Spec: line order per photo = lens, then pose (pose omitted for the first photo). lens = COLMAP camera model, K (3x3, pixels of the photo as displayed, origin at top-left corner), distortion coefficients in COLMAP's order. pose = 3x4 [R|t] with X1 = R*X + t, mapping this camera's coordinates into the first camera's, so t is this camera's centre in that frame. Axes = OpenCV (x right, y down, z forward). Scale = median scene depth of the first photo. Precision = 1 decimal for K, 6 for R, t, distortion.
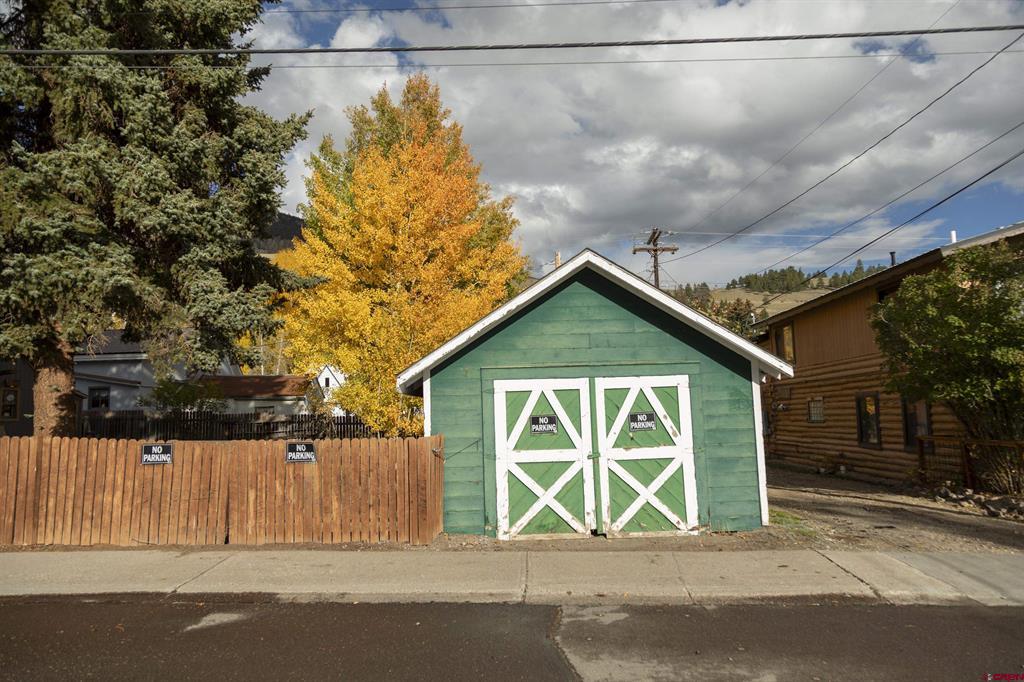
lens RADIAL K [[674.4, 0, 513.3], [0, 674.4, 338.4], [0, 0, 1]] dist [-0.001127, -0.000910]
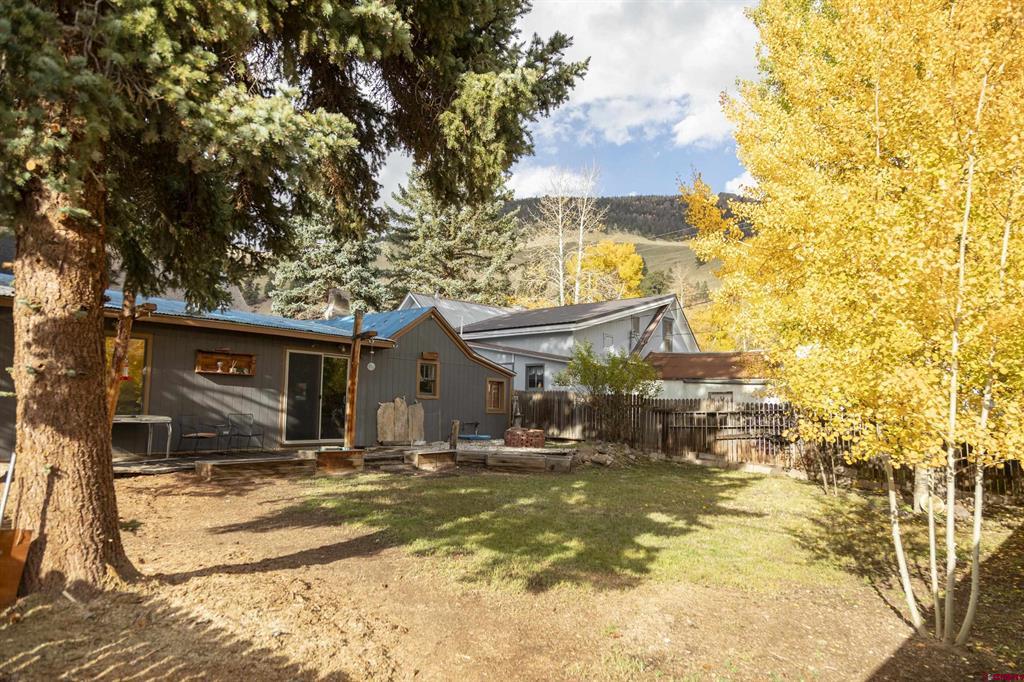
lens RADIAL K [[674.4, 0, 518.8], [0, 674.4, 343.0], [0, 0, 1]] dist [-0.001127, -0.000910]
pose [[0.768909, -0.016346, -0.639149, -0.063083], [0.028362, 0.999561, 0.008557, 0.036707], [0.638728, -0.024707, 0.769036, 0.311874]]
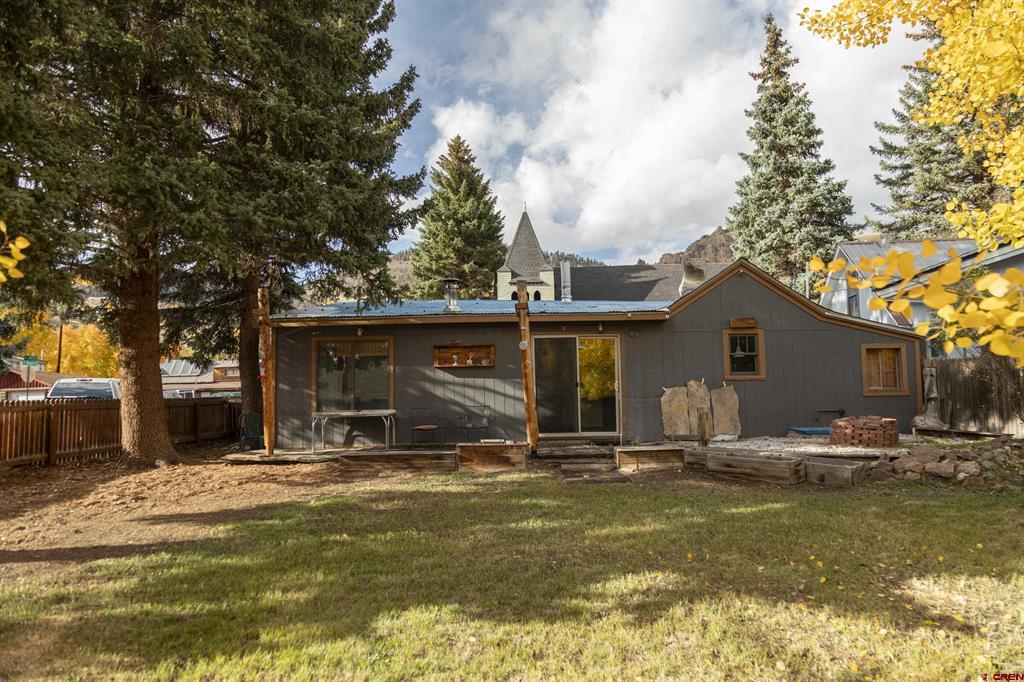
lens RADIAL K [[674.4, 0, 512.5], [0, 674.4, 339.5], [0, 0, 1]] dist [-0.001127, -0.000910]
pose [[-0.036274, -0.064190, -0.997278, -0.047547], [0.130768, 0.989049, -0.068417, 0.080766], [0.990749, -0.132894, -0.027483, 0.638780]]
